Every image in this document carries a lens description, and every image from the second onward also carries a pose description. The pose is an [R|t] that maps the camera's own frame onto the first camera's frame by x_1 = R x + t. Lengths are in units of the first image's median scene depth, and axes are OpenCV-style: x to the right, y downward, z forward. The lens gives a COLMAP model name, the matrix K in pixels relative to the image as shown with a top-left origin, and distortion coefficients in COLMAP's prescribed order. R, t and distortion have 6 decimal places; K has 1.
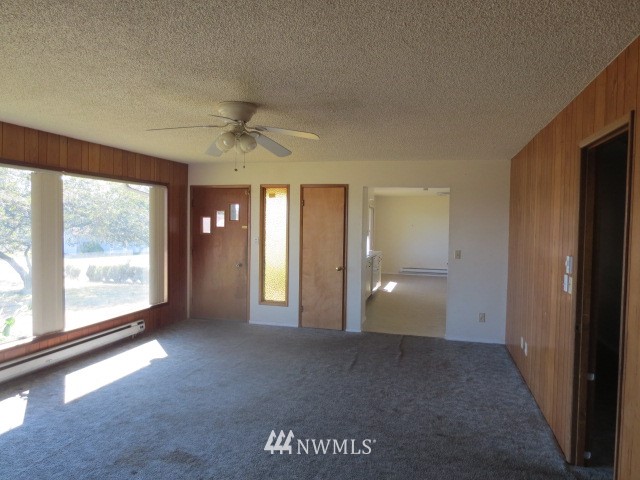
lens RADIAL K [[454.7, 0, 320.0], [0, 454.7, 240.0], [0, 0, 1]] dist [-0.023202, -0.000182]
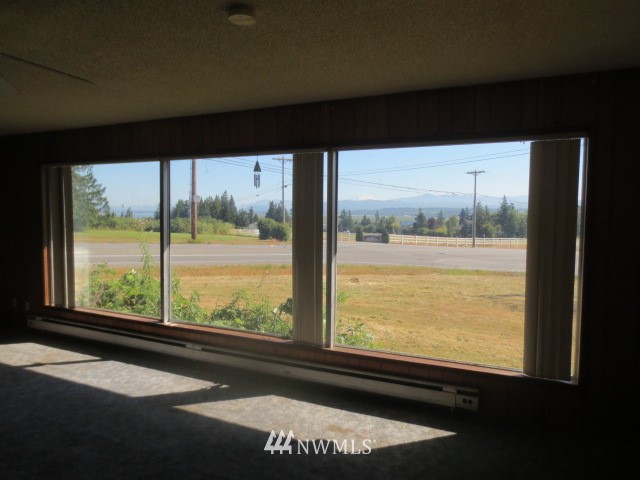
lens RADIAL K [[454.7, 0, 320.0], [0, 454.7, 240.0], [0, 0, 1]] dist [-0.023202, -0.000182]
pose [[-0.181434, 0.044928, -0.982376, 0.255765], [-0.046369, 0.997454, 0.054181, -0.038821], [0.982309, 0.055382, -0.178889, 1.350626]]
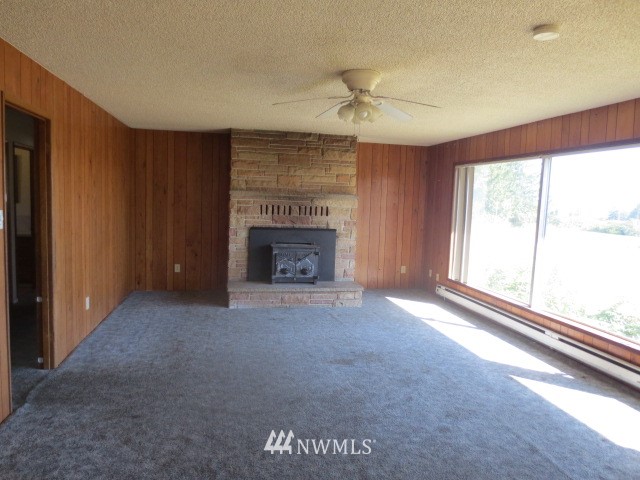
lens RADIAL K [[454.7, 0, 320.0], [0, 454.7, 240.0], [0, 0, 1]] dist [-0.023202, -0.000182]
pose [[-0.891648, -0.006533, -0.452682, 0.287649], [-0.065882, 0.991124, 0.115465, -0.038780], [0.447909, 0.132778, -0.884165, 1.581358]]
